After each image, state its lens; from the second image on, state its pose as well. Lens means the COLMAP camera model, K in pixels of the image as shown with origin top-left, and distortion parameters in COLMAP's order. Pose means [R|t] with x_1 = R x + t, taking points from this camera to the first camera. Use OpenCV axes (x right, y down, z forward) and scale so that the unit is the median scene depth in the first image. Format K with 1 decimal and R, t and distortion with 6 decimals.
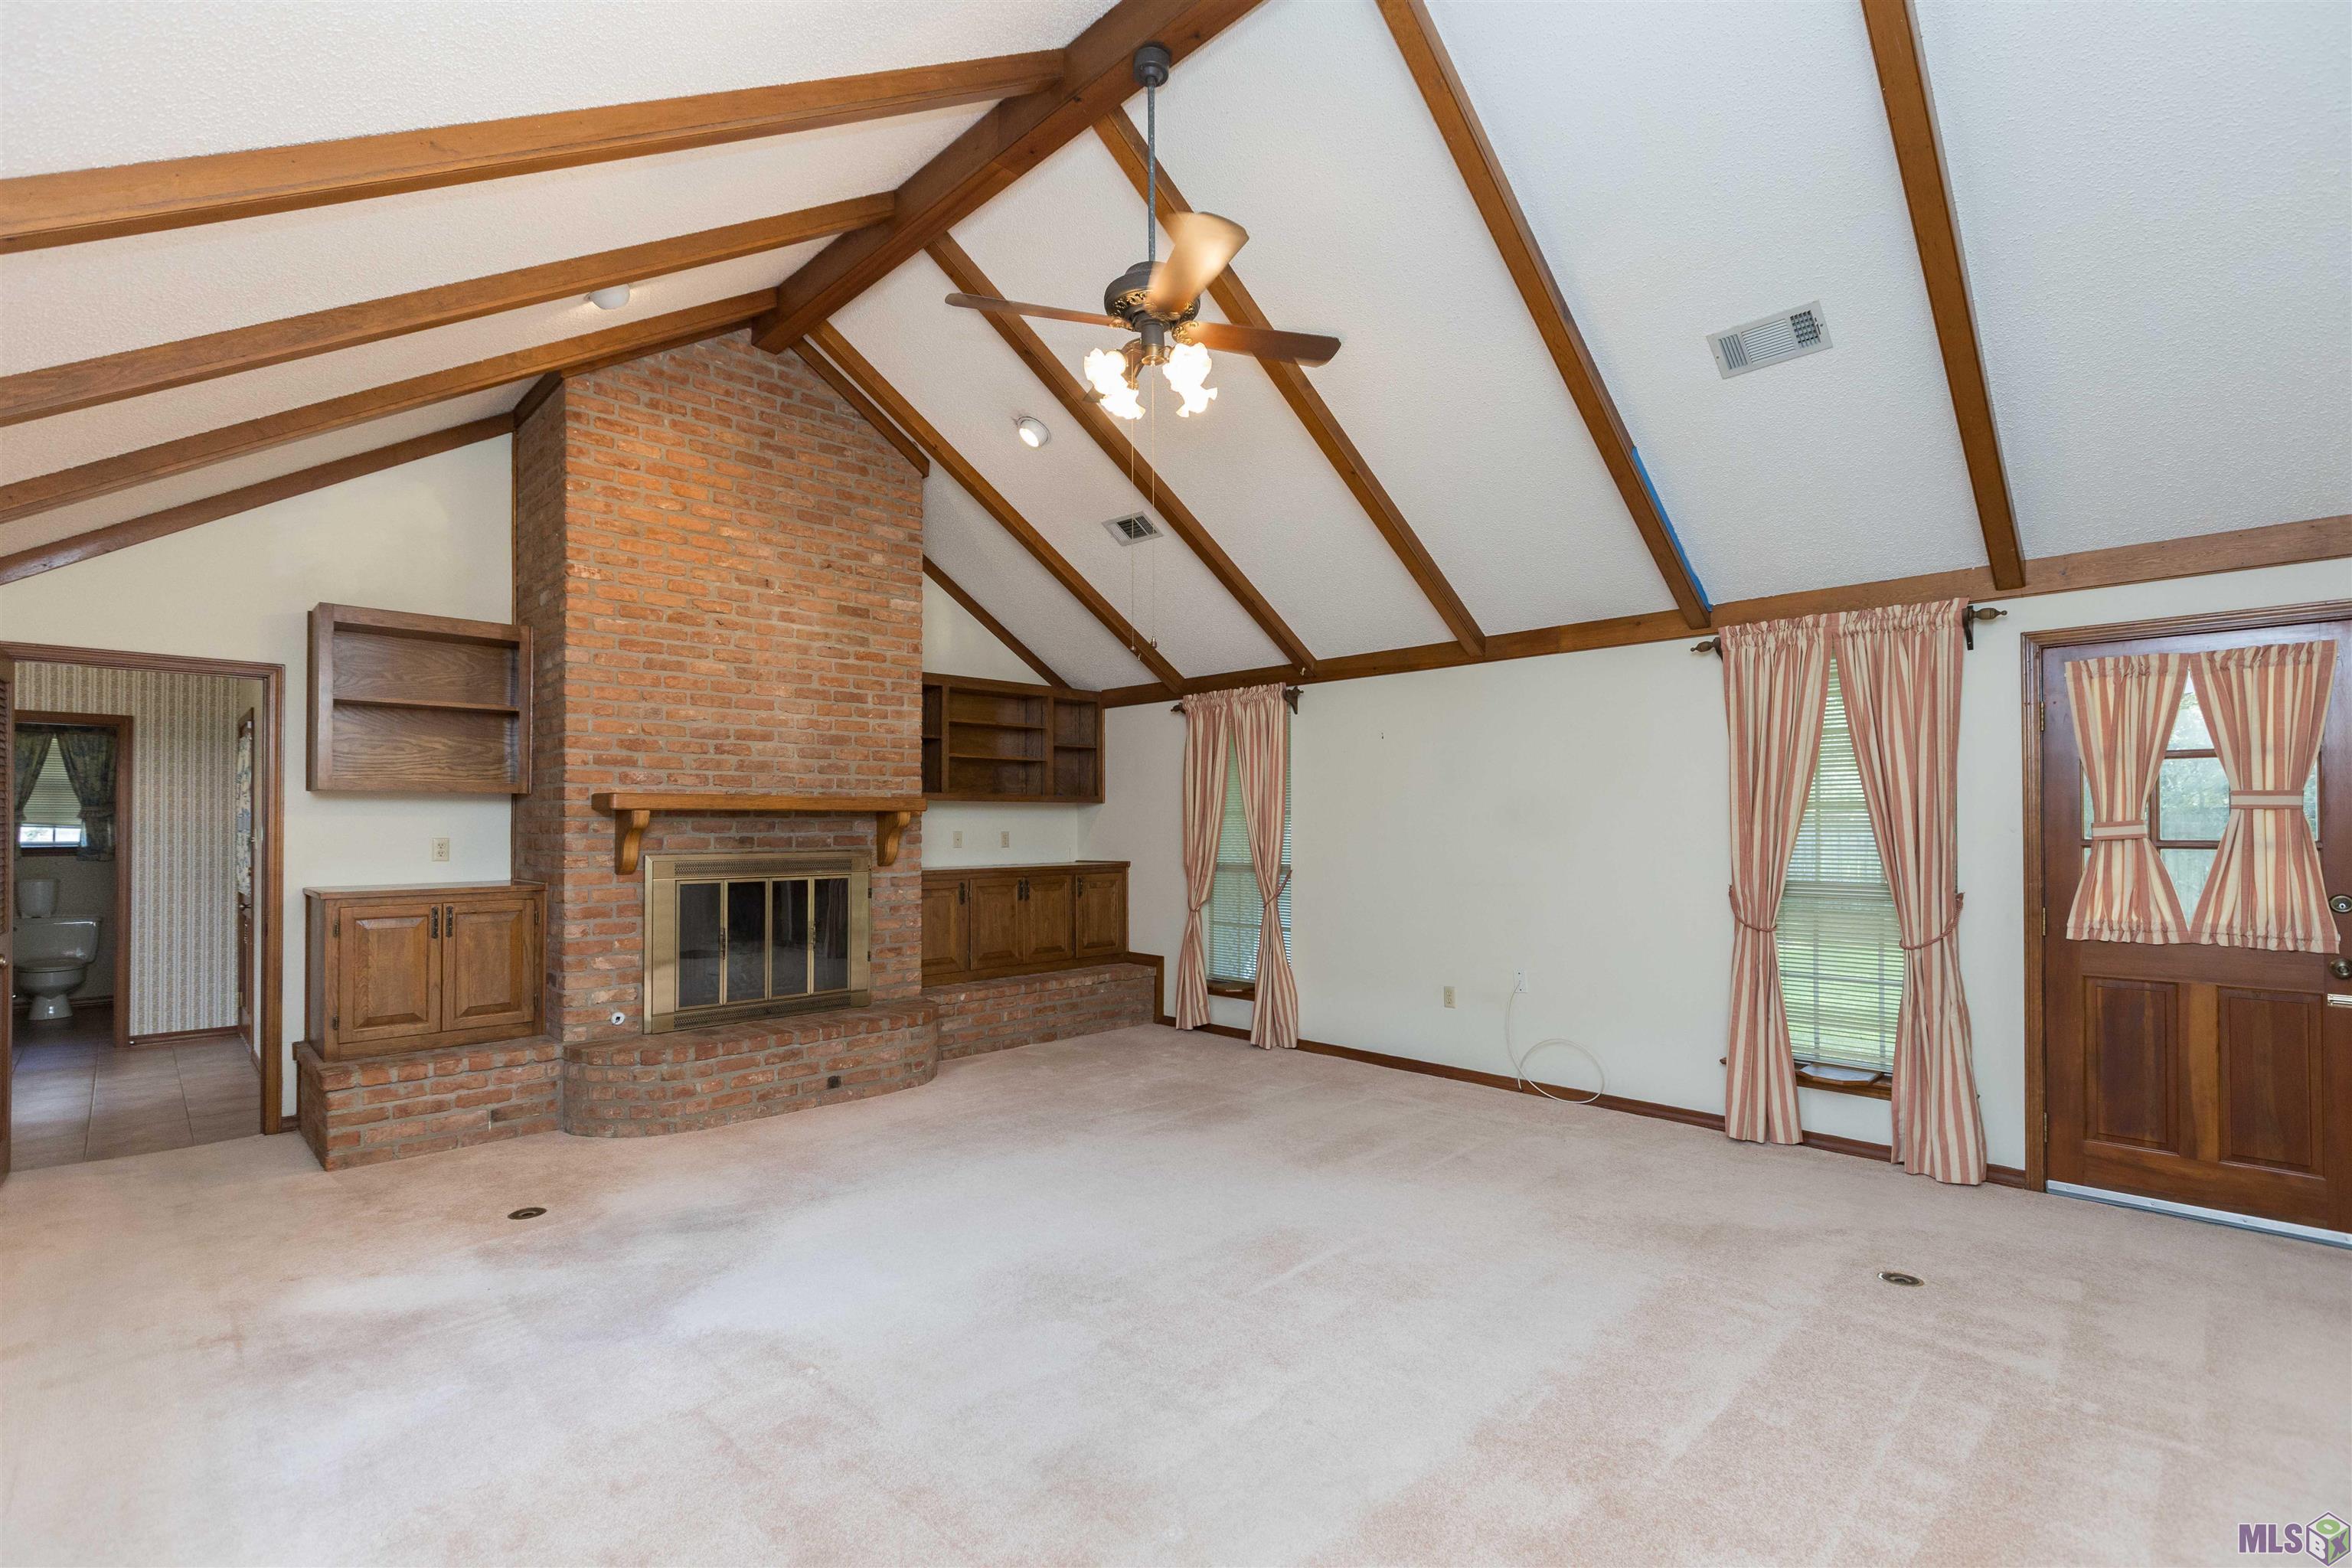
lens RADIAL K [[1084.8, 0, 1184.5], [0, 1084.8, 816.7], [0, 0, 1]] dist [0.001536, 0.000112]
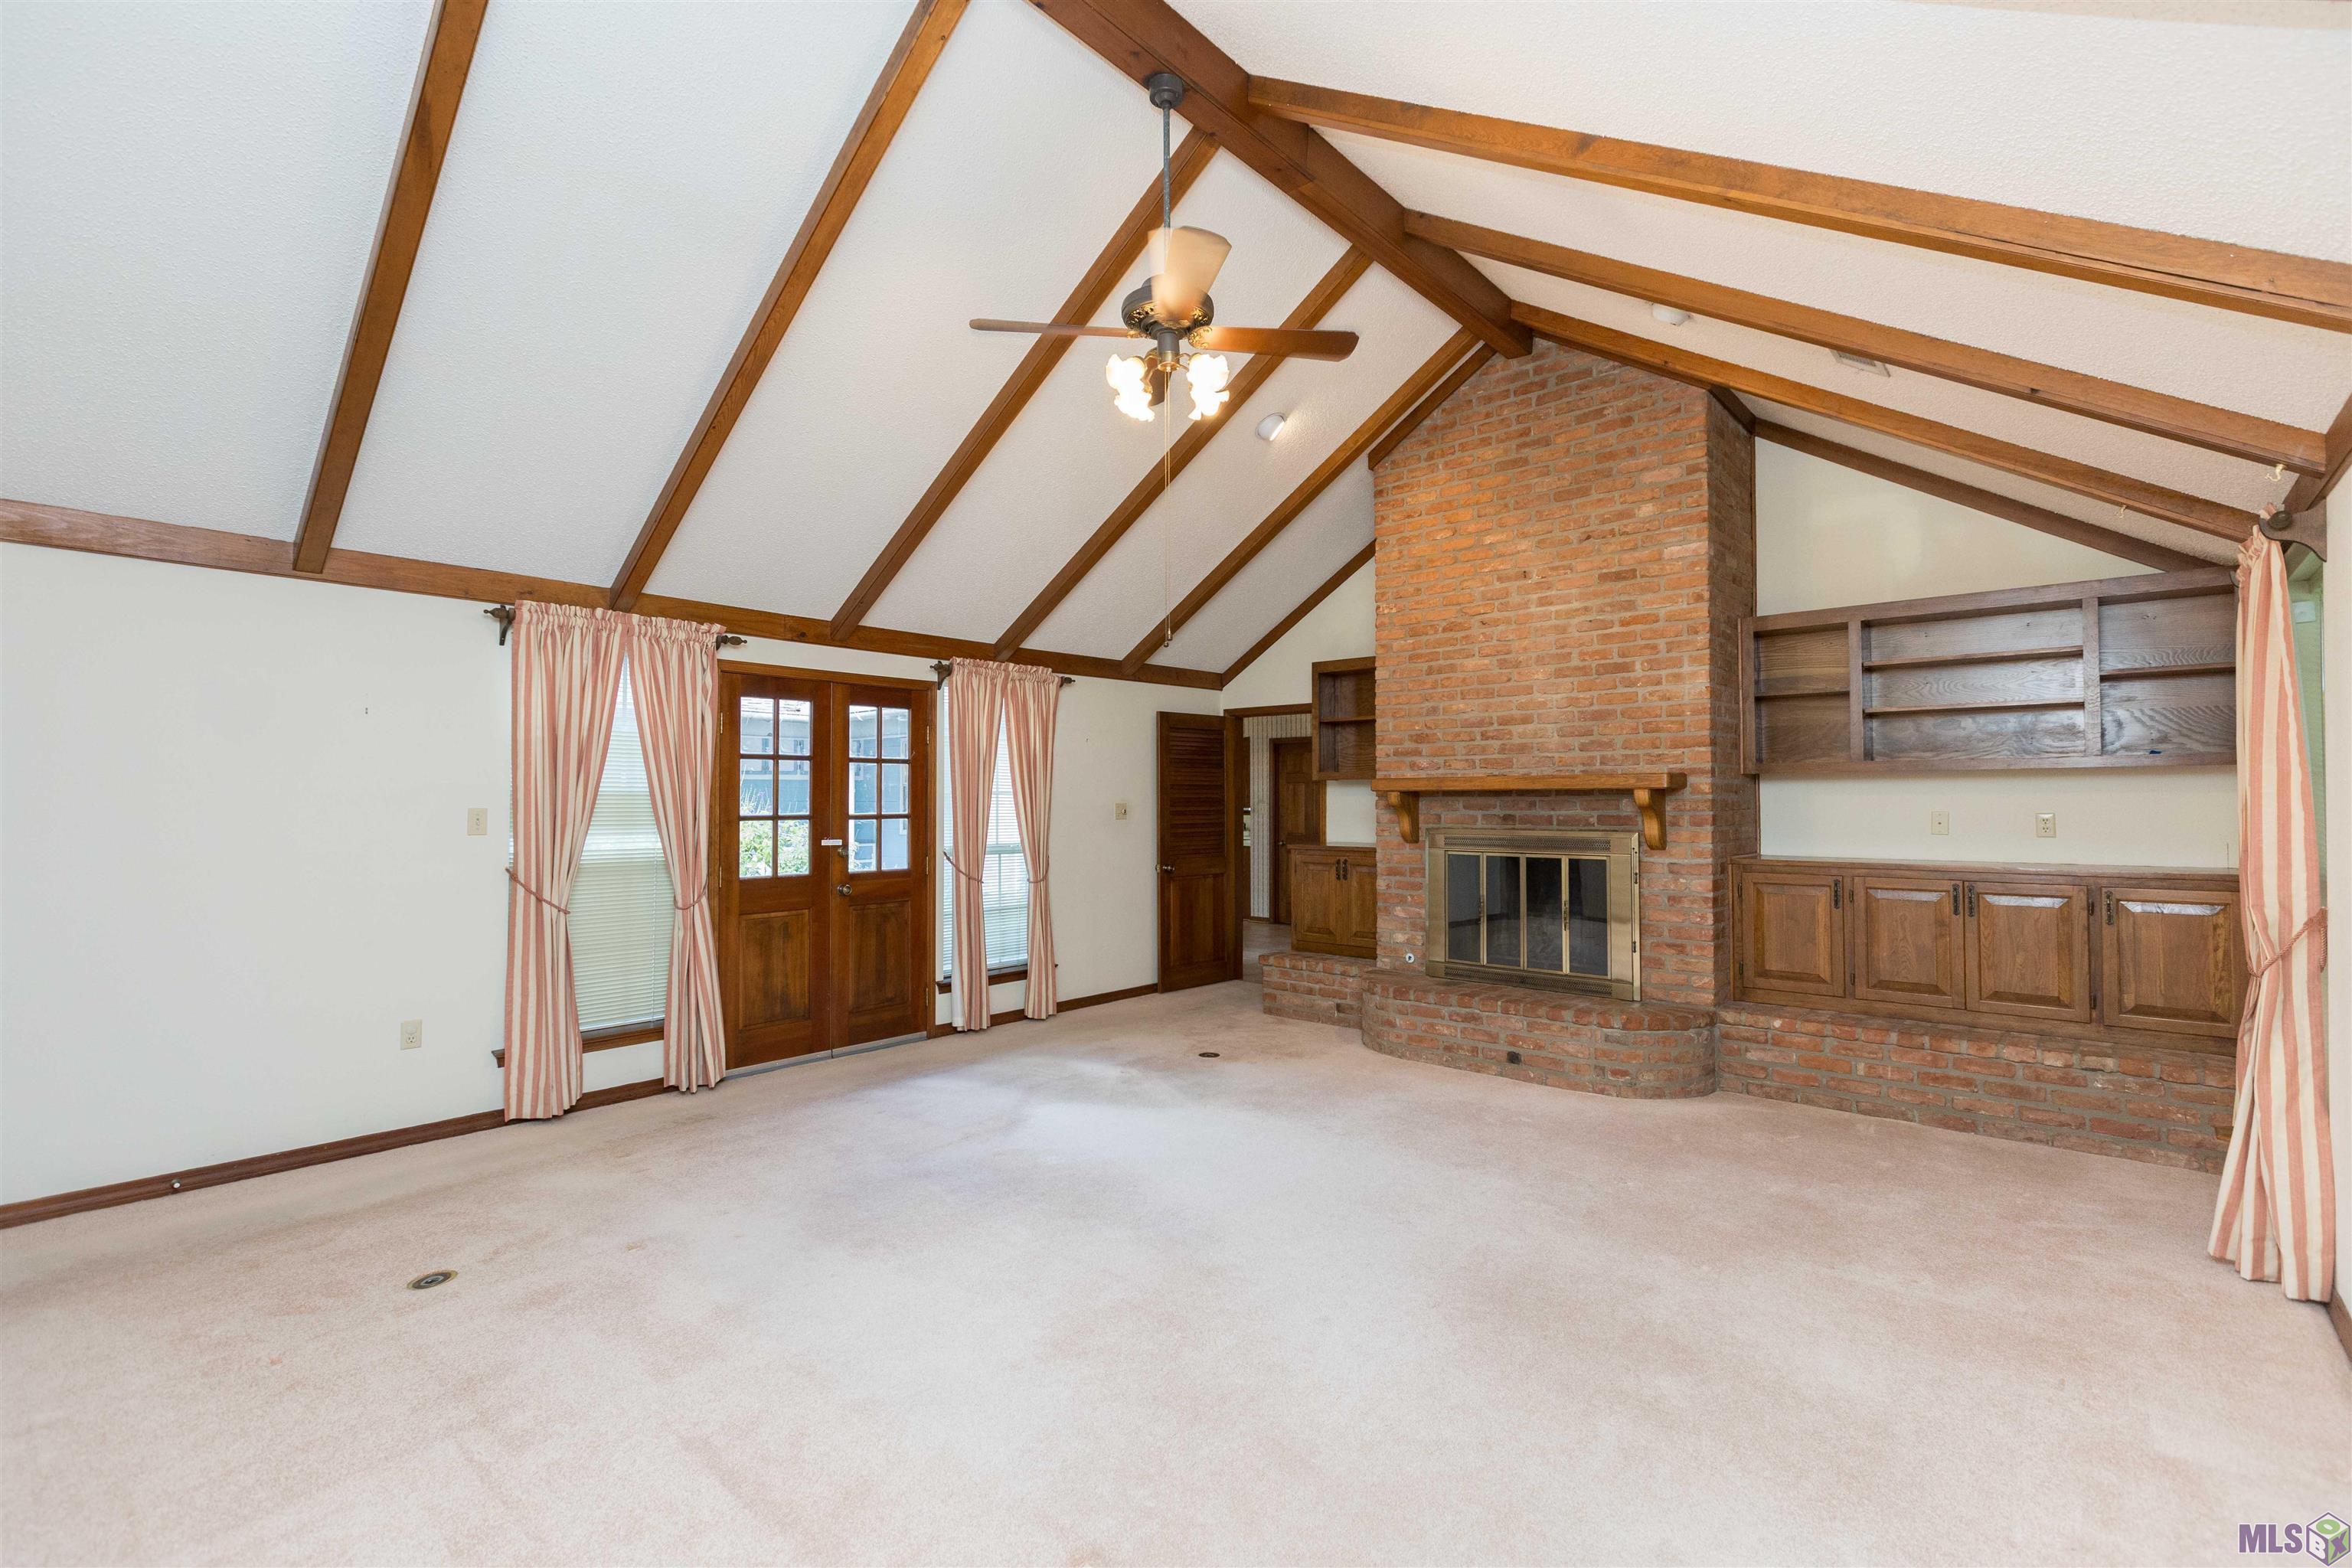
lens RADIAL K [[1045.1, 0, 1172.3], [0, 1045.1, 781.5], [0, 0, 1]] dist [0.001937, -0.000211]
pose [[0.050523, -0.017051, -0.998577, 0.612570], [0.008390, 0.999826, -0.016648, 0.000225], [0.998688, -0.007537, 0.050657, 0.606390]]
